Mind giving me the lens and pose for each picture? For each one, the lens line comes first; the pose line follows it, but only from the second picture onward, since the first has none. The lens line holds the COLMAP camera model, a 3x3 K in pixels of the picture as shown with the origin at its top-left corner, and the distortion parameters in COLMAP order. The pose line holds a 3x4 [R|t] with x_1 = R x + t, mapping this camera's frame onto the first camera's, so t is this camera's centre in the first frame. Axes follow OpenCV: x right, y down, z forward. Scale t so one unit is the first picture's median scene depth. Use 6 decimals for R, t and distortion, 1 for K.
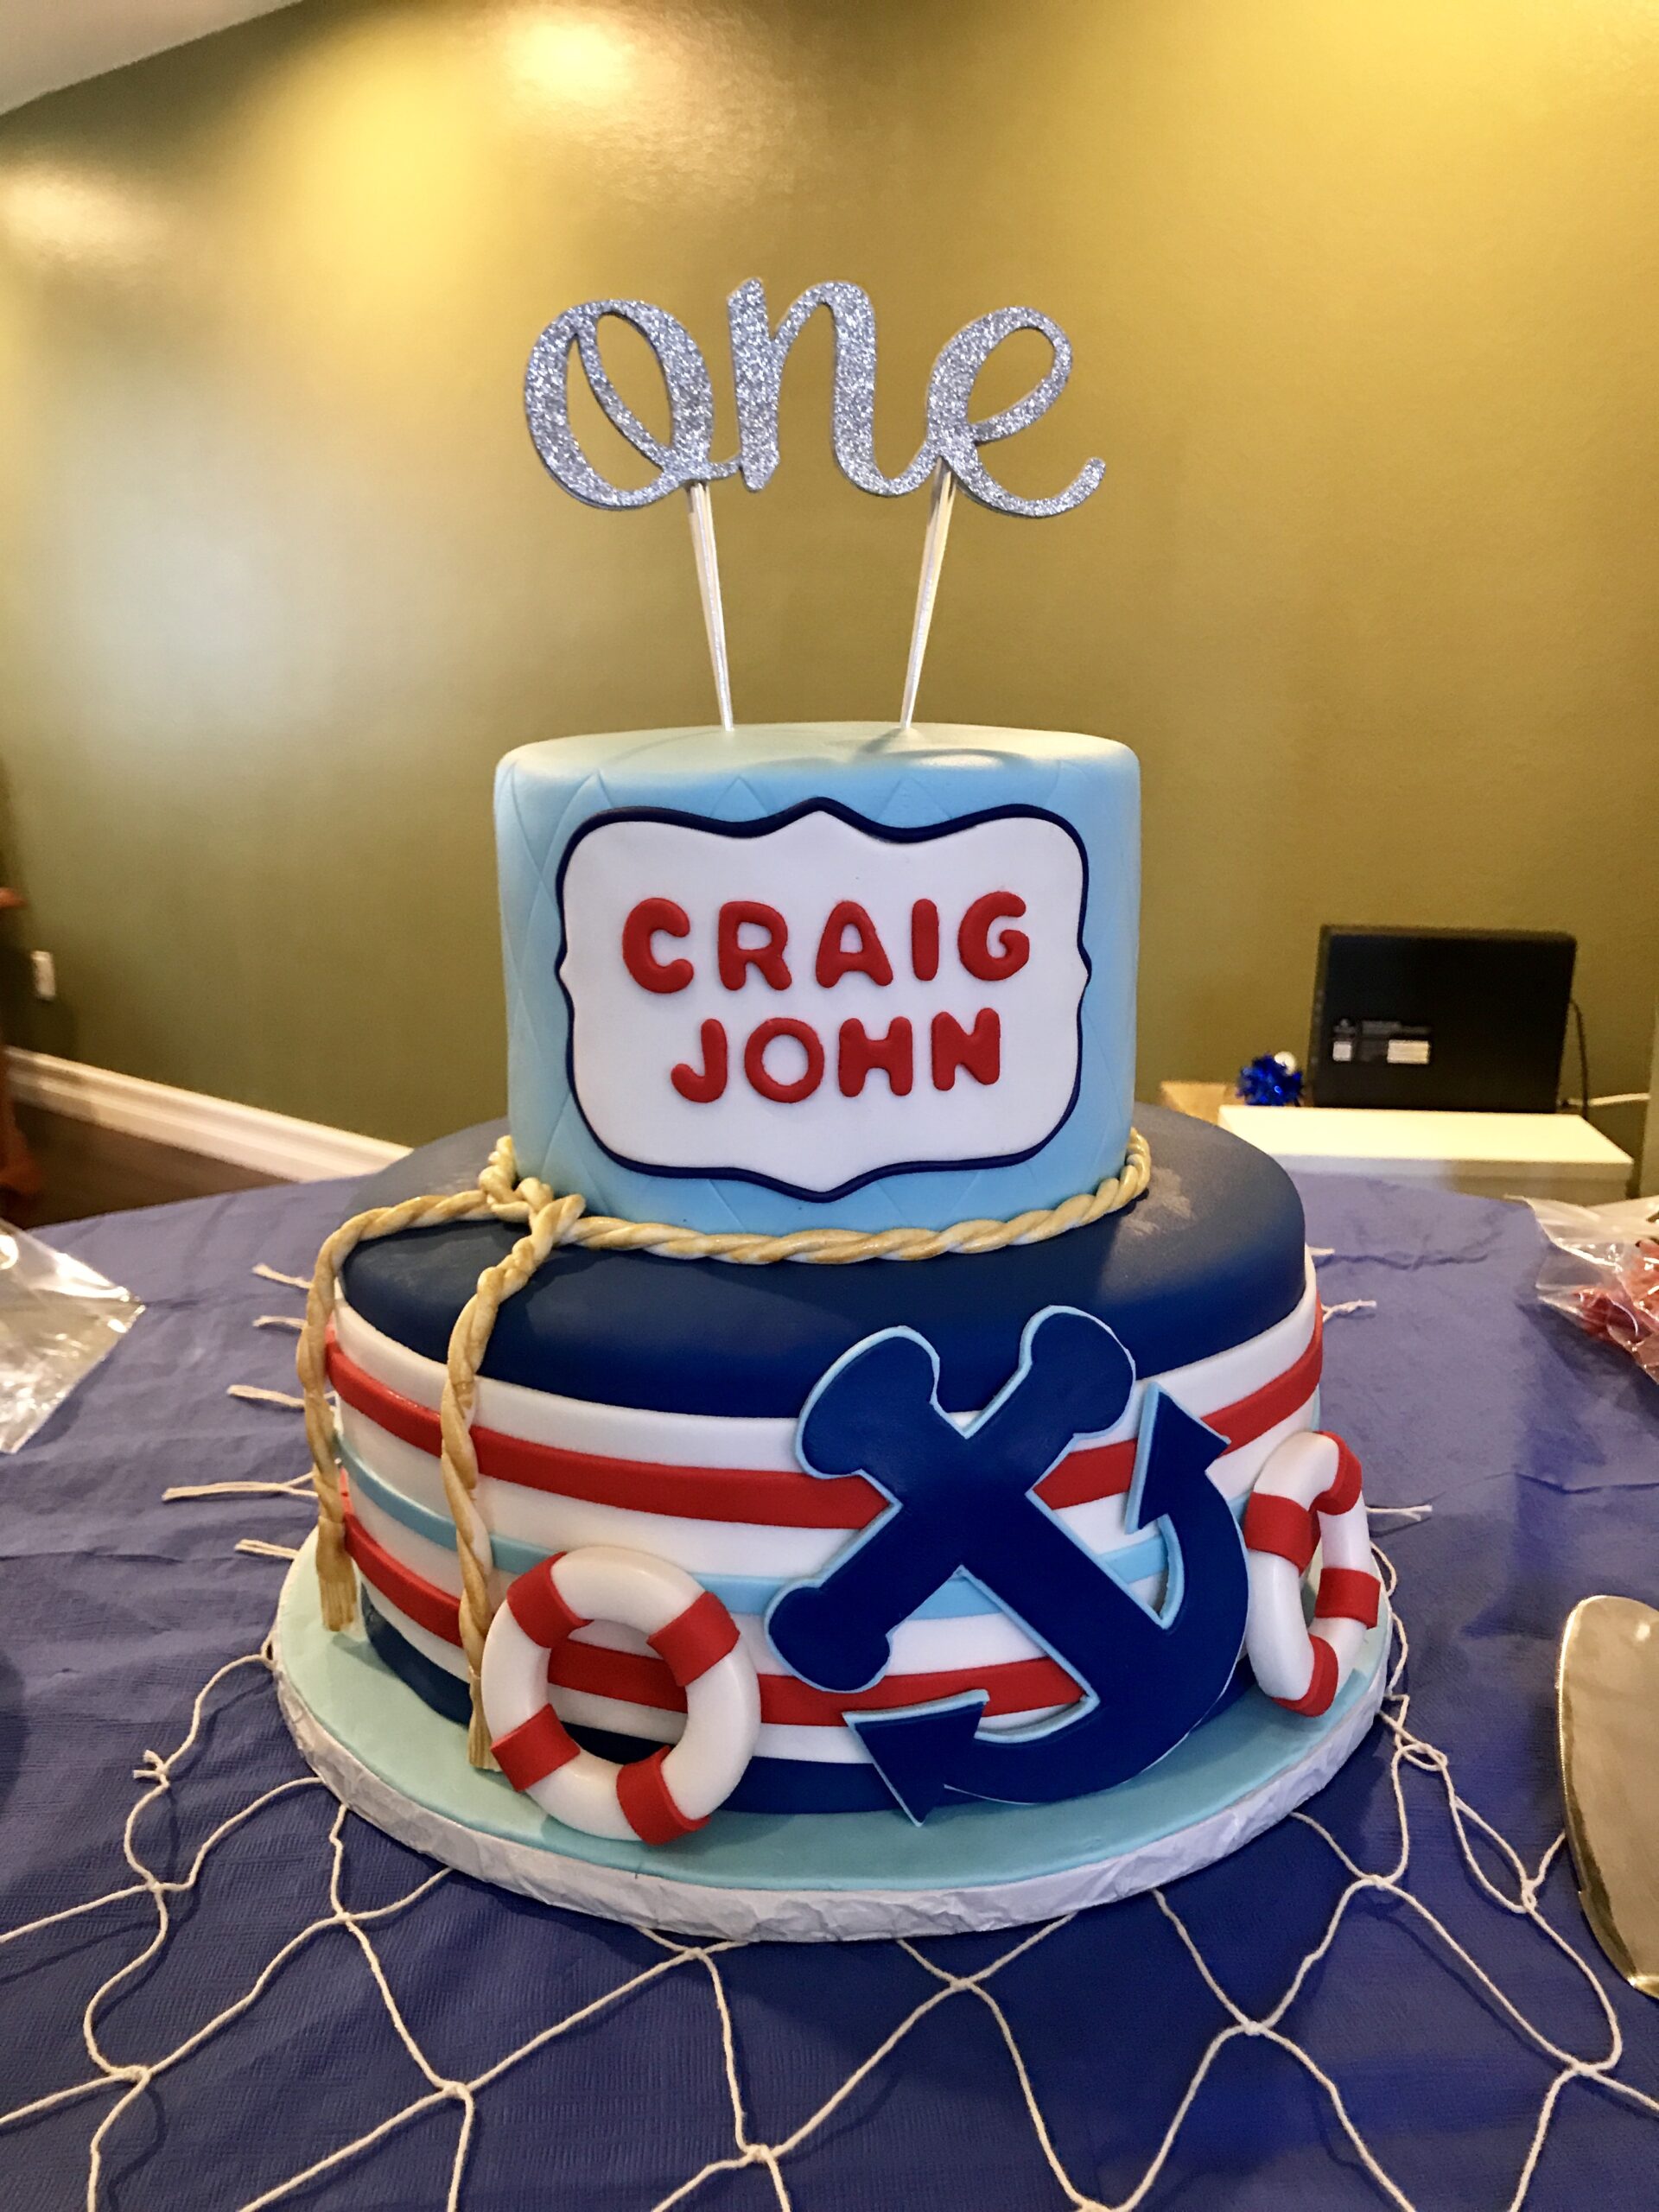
lens RADIAL K [[1720.9, 0, 830.9], [0, 1720.9, 1124.6], [0, 0, 1]] dist [0.008250, -0.116498]
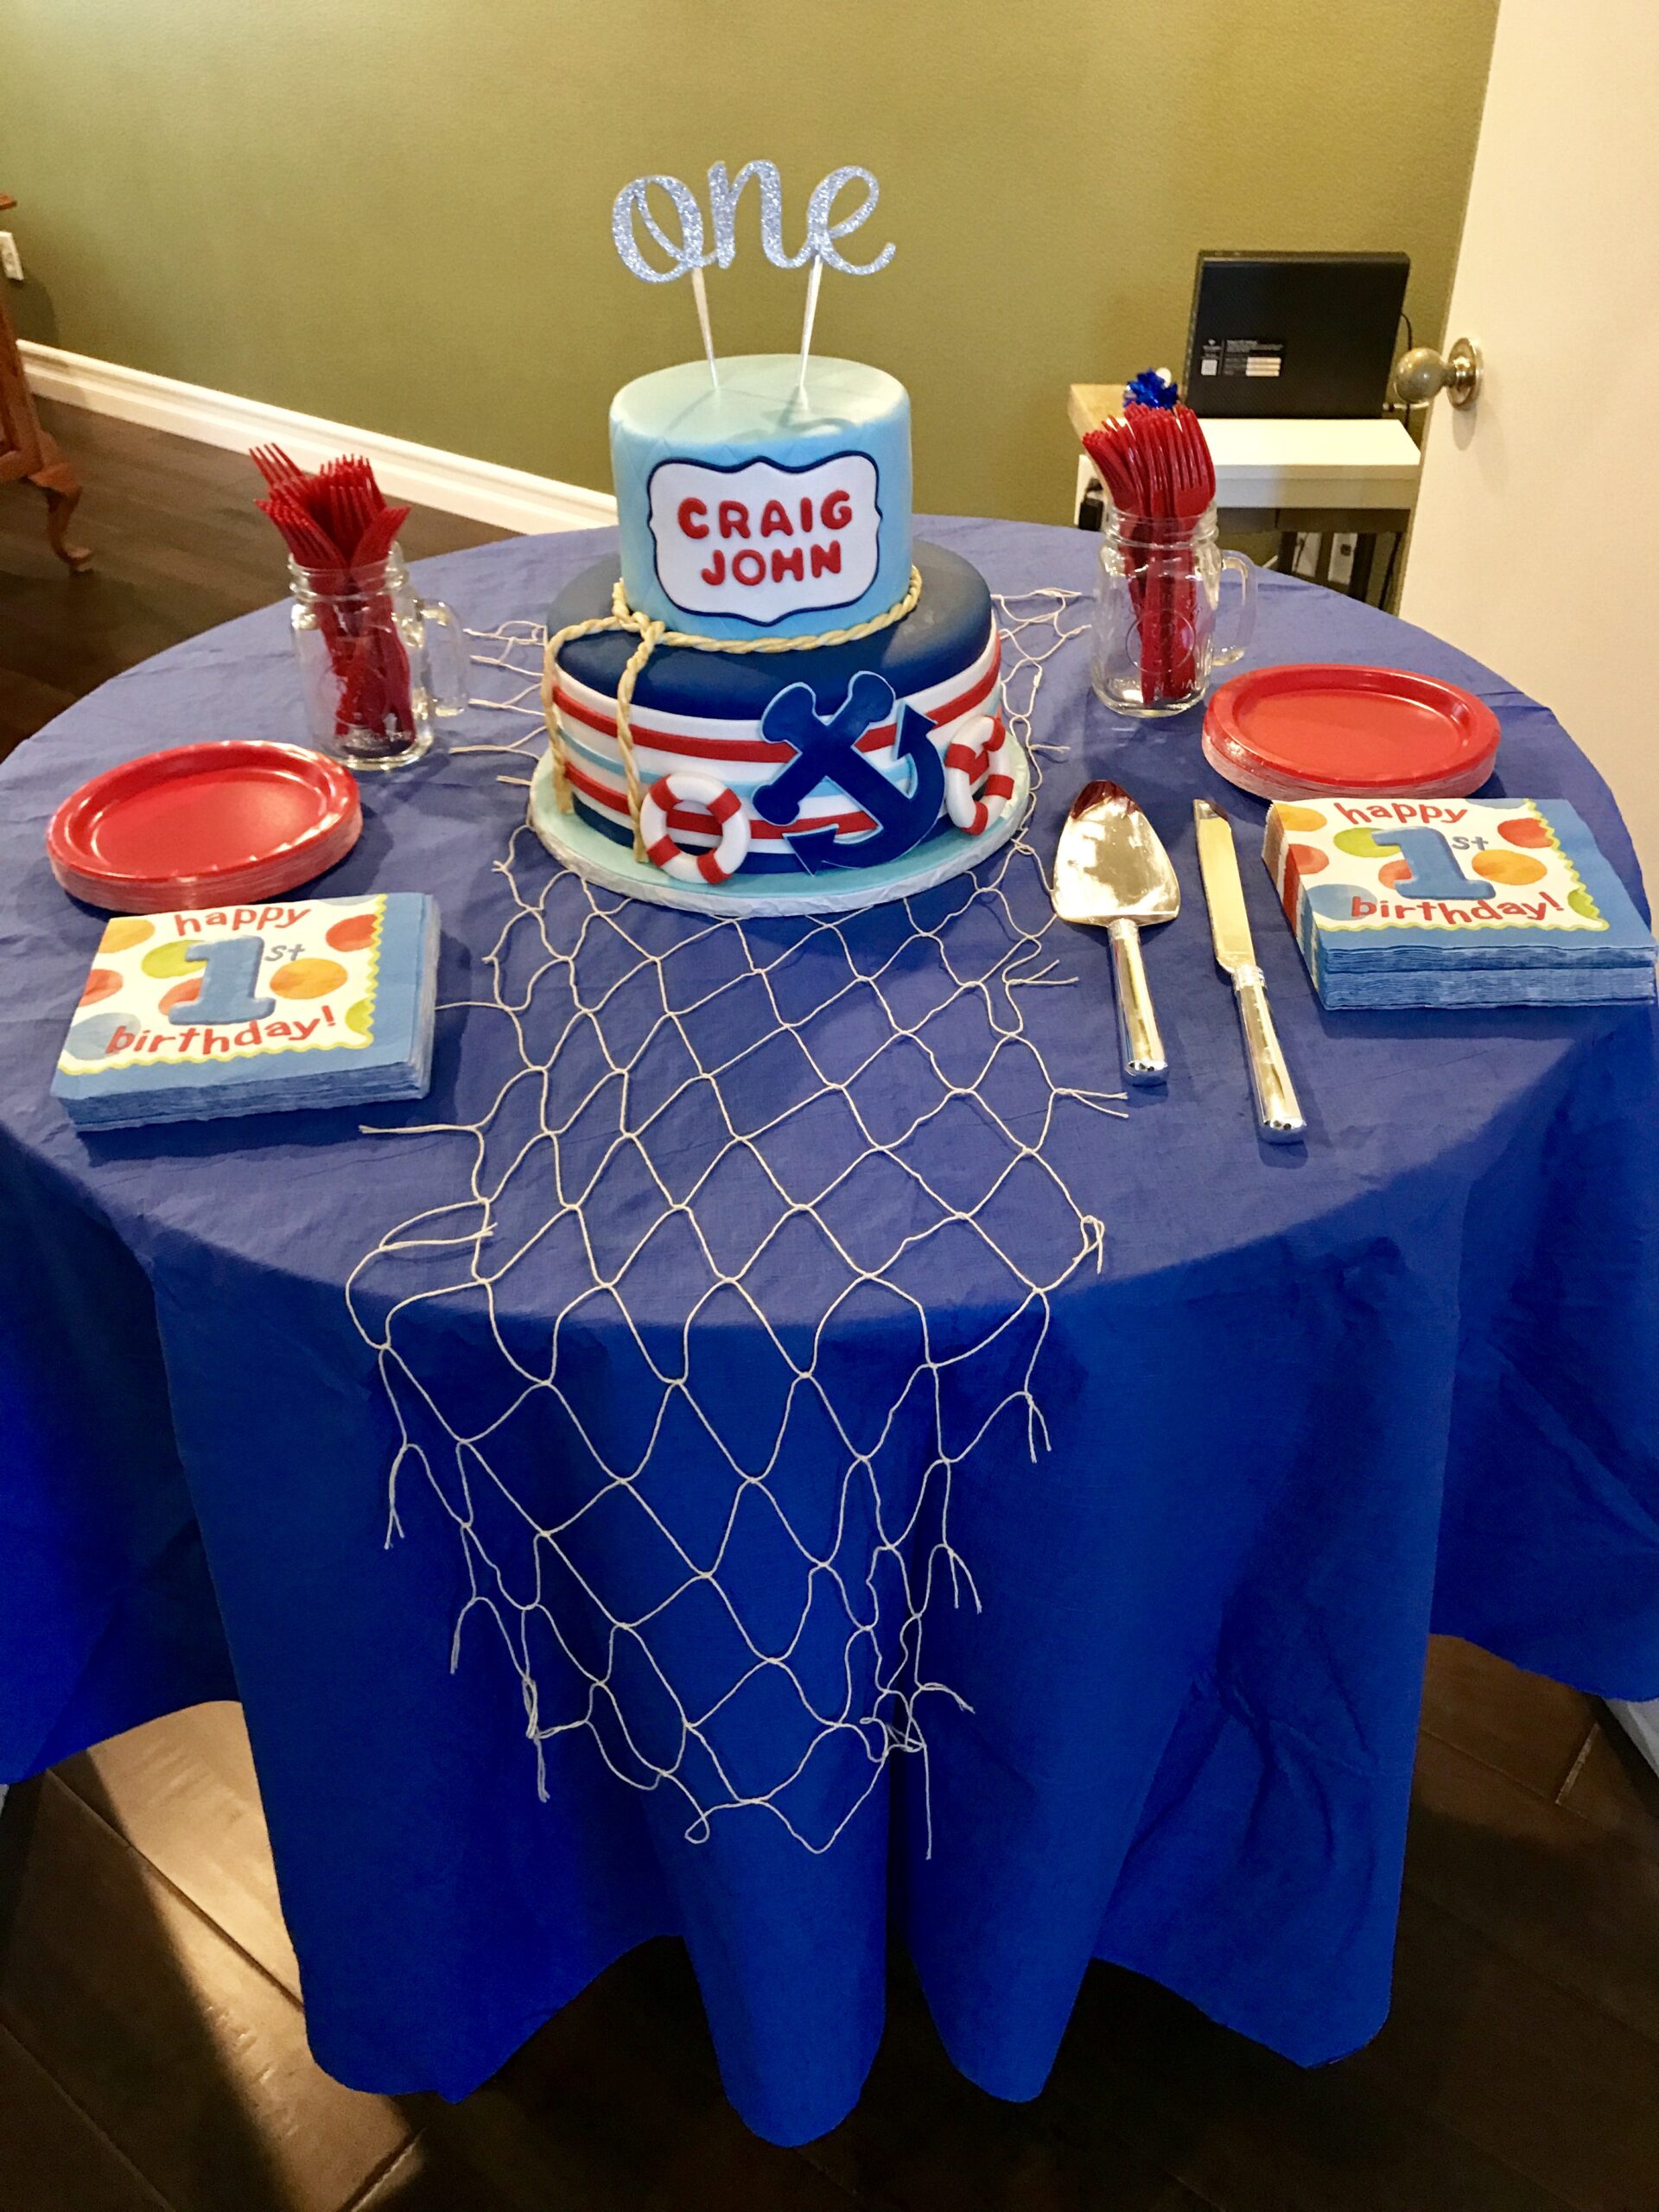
lens RADIAL K [[1720.9, 0, 830.9], [0, 1720.9, 1124.6], [0, 0, 1]] dist [0.008250, -0.116498]
pose [[0.999697, -0.024624, 0.000616, 0.065039], [0.022048, 0.905707, 0.423330, -0.343204], [-0.010982, -0.423188, 0.905975, -1.477922]]
